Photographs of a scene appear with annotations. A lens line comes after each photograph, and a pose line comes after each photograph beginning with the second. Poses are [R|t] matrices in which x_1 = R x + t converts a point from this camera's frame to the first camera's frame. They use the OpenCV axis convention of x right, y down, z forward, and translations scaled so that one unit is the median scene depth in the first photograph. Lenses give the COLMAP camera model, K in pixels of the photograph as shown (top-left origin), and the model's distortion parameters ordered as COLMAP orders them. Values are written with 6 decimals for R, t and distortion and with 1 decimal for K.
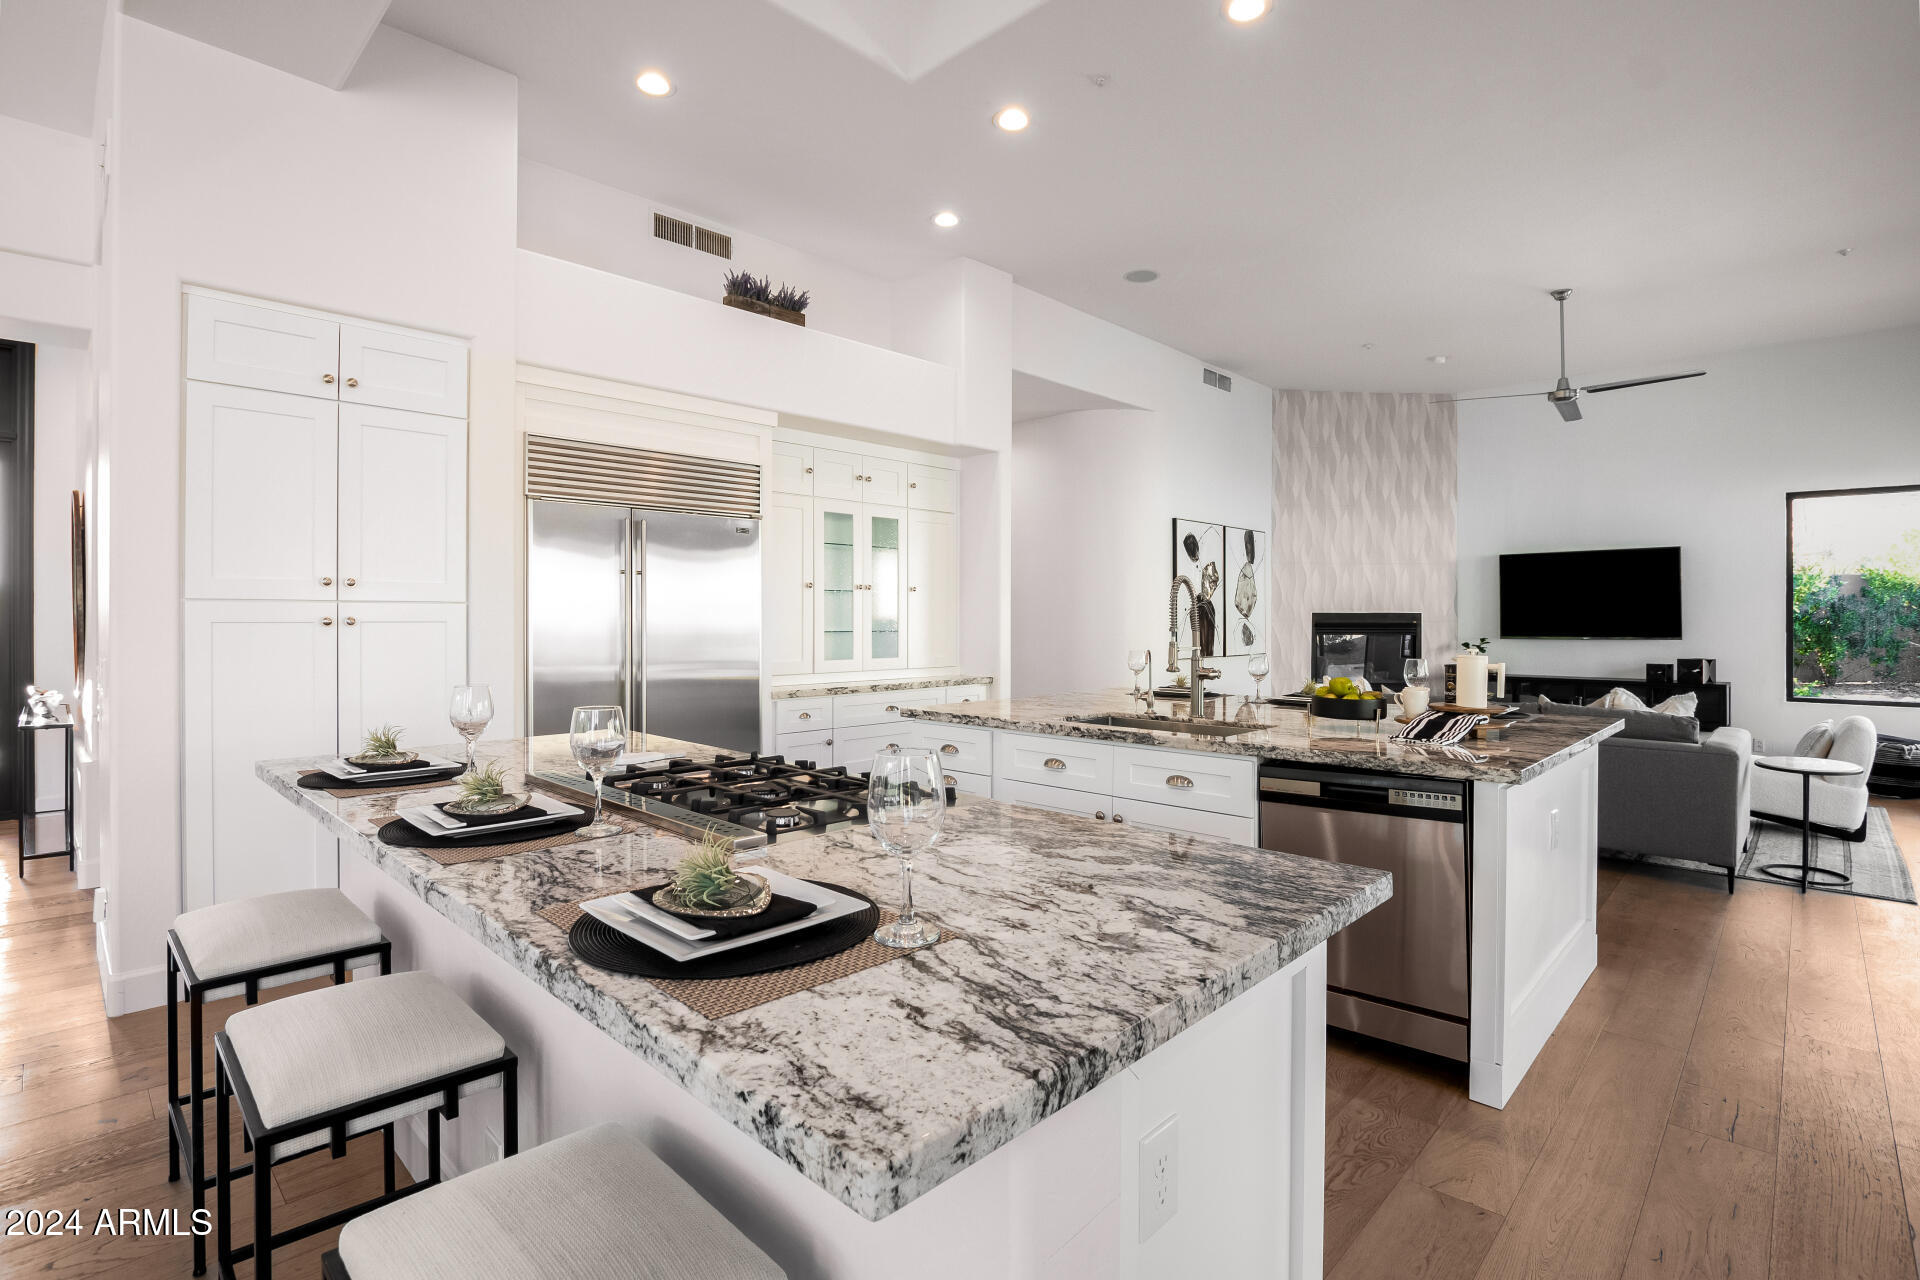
lens RADIAL K [[882.3, 0, 958.1], [0, 882.3, 627.2], [0, 0, 1]] dist [0.009627, -0.003682]
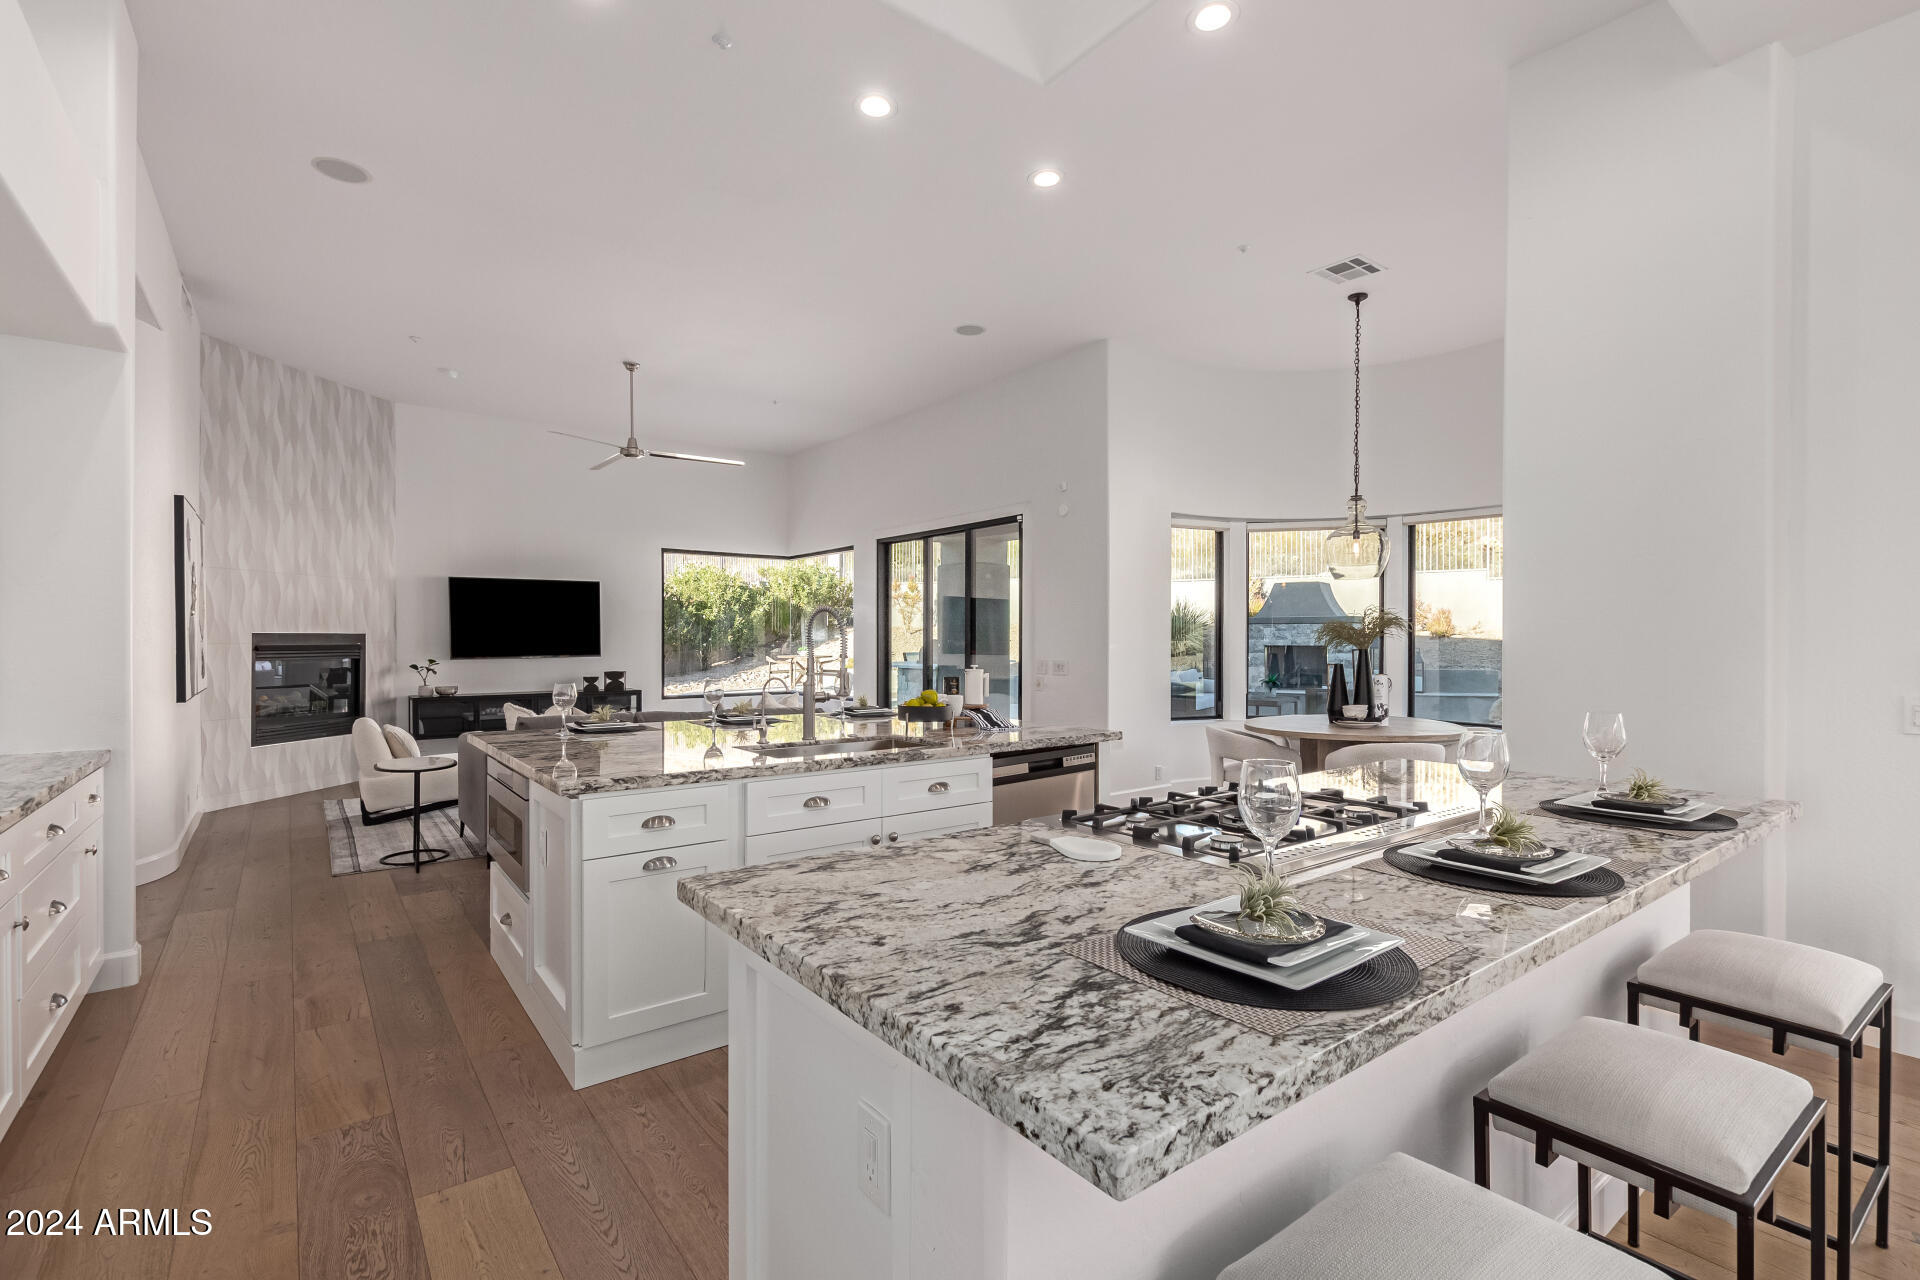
lens RADIAL K [[882.3, 0, 960.3], [0, 882.3, 642.5], [0, 0, 1]] dist [0.009627, -0.003682]
pose [[0.183088, -0.007055, 0.983071, -0.268252], [0.010931, 0.999927, 0.005140, -0.005319], [-0.983036, 0.009805, 0.183152, 0.238646]]
